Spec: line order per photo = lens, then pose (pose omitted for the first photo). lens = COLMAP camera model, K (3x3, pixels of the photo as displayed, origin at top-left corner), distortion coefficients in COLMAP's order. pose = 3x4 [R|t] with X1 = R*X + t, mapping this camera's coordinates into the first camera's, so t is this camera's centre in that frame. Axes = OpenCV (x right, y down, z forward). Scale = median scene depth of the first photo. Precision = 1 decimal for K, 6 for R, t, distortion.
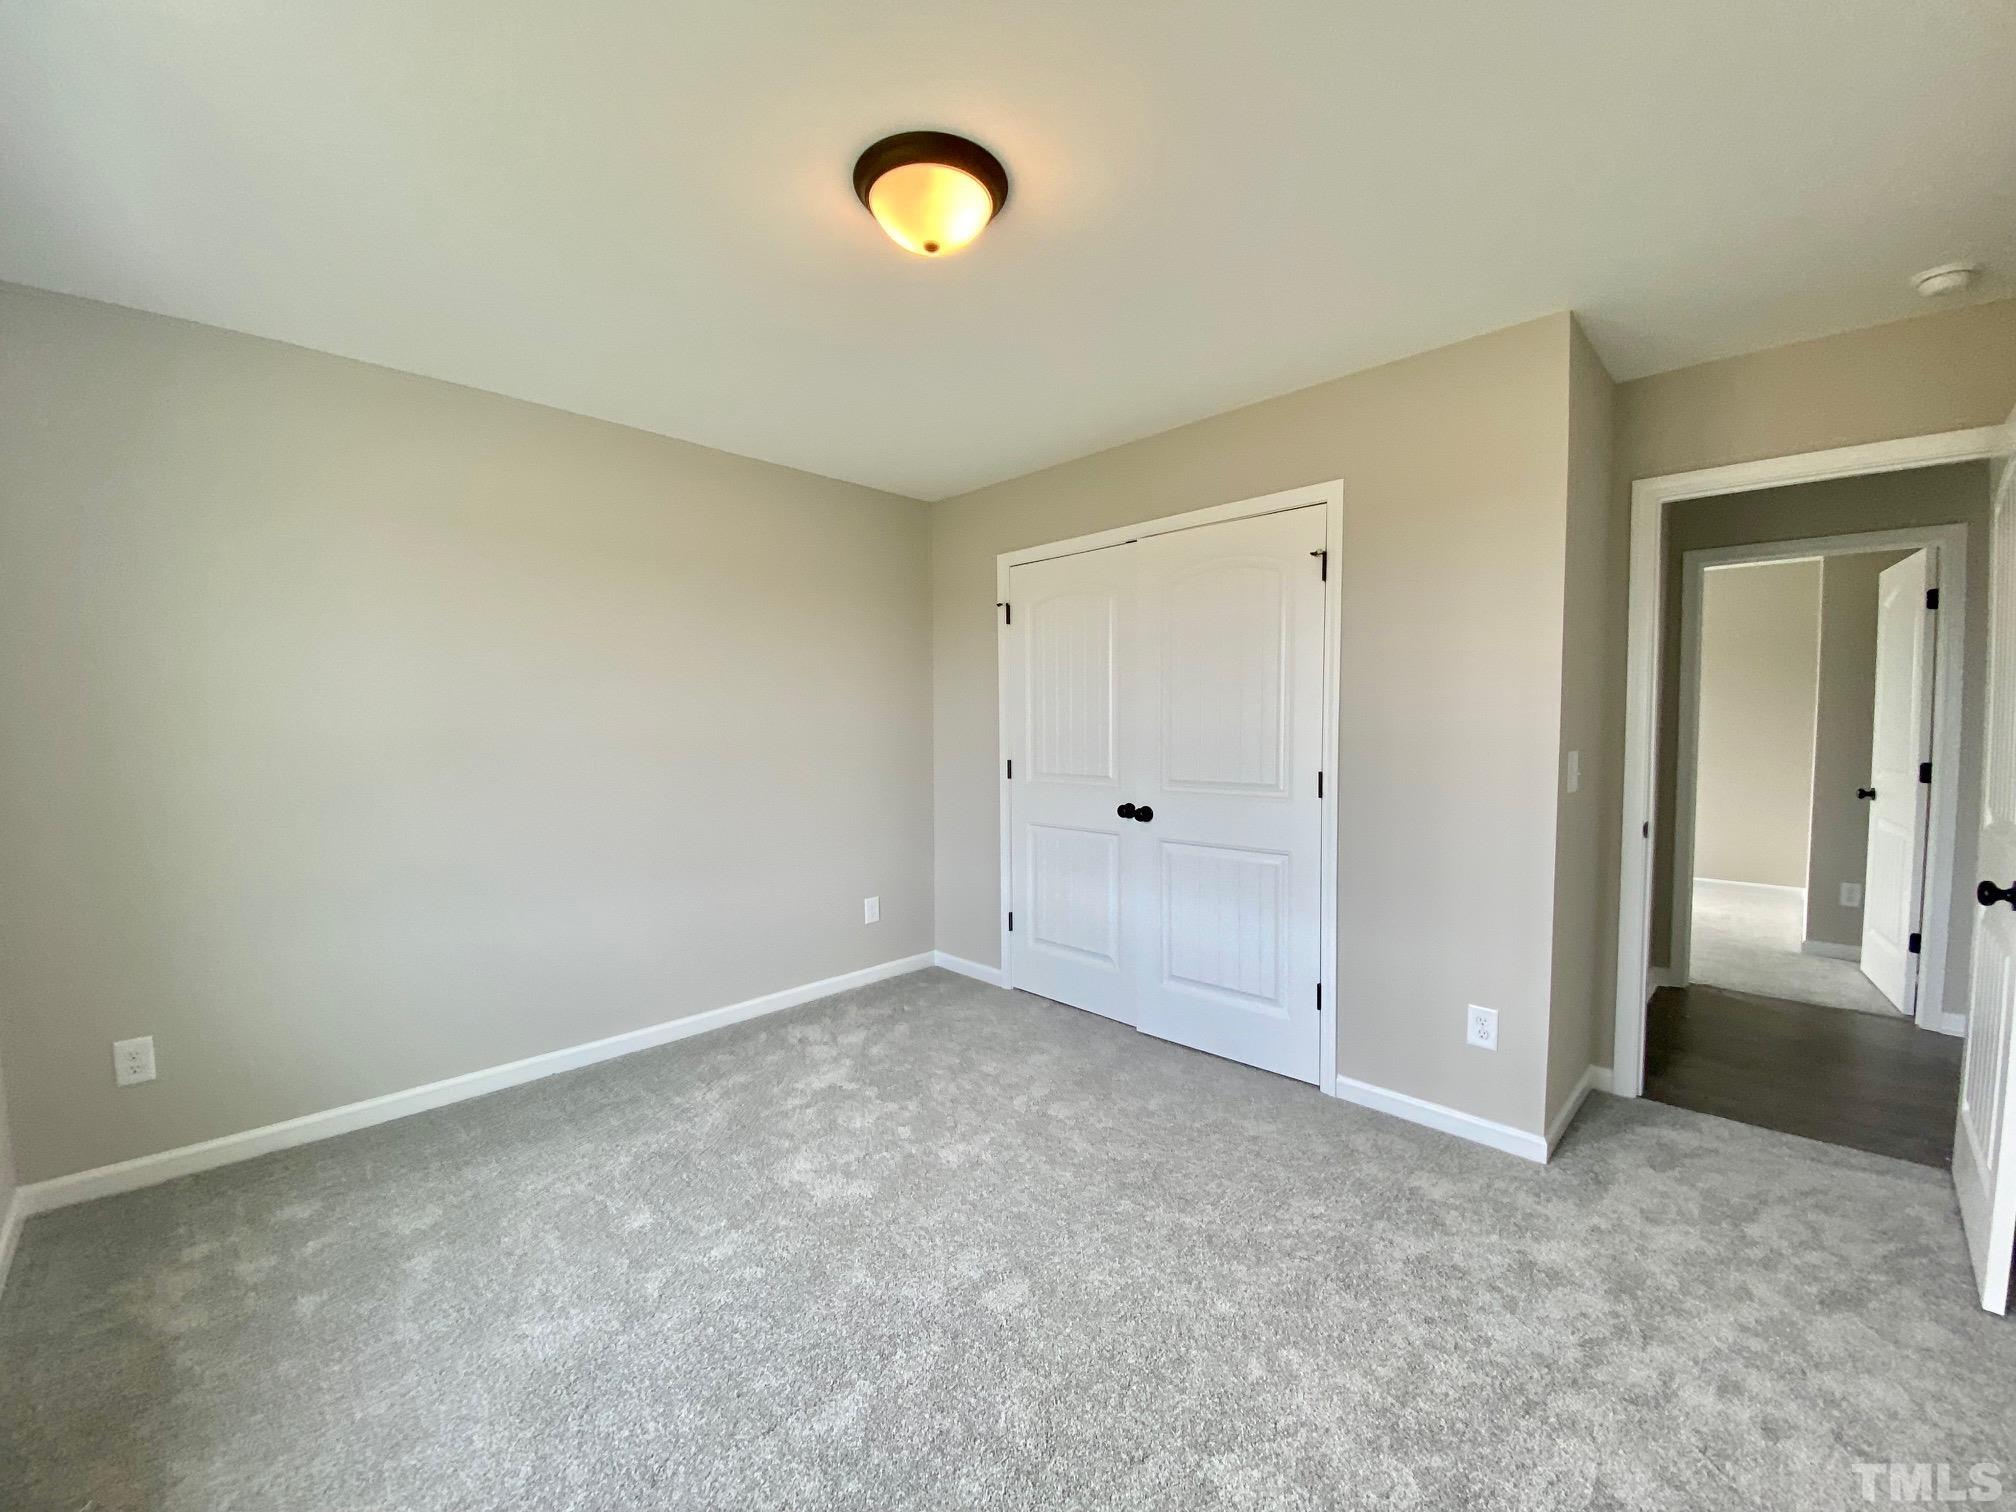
lens RADIAL K [[808.4, 0, 1008.3], [0, 808.4, 763.7], [0, 0, 1]] dist [0.032389, -0.027889]
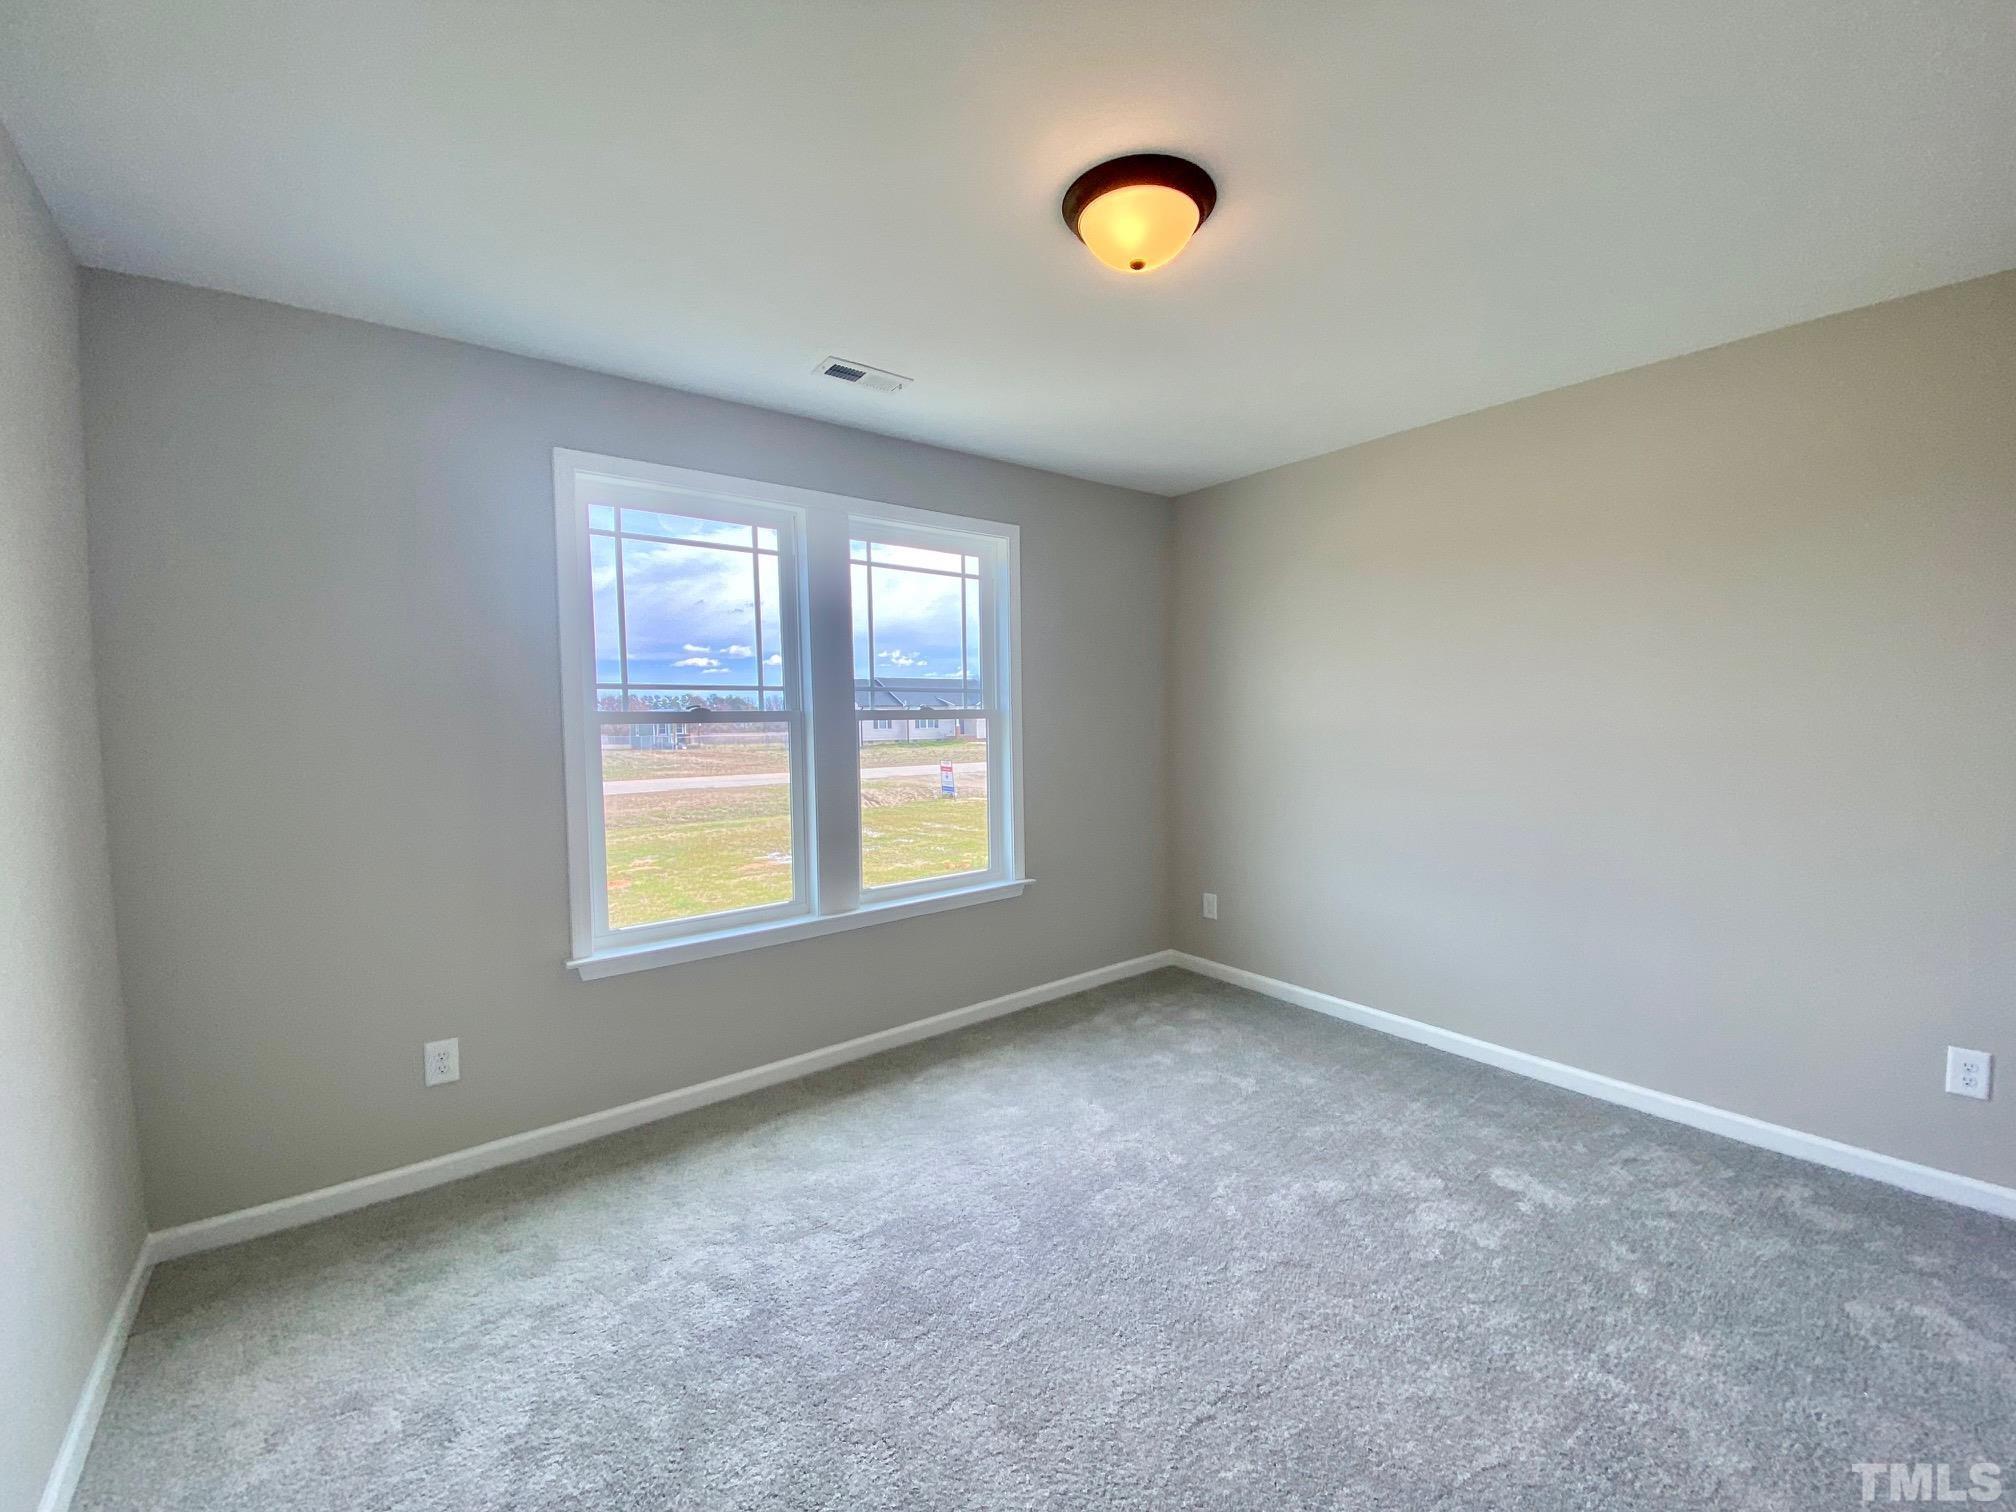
lens RADIAL K [[808.4, 0, 1008.3], [0, 808.4, 763.7], [0, 0, 1]] dist [0.032389, -0.027889]
pose [[-0.142782, 0.061769, -0.987825, 0.630211], [-0.038041, 0.996971, 0.067839, -0.045973], [0.989023, 0.047264, -0.140000, 0.658638]]
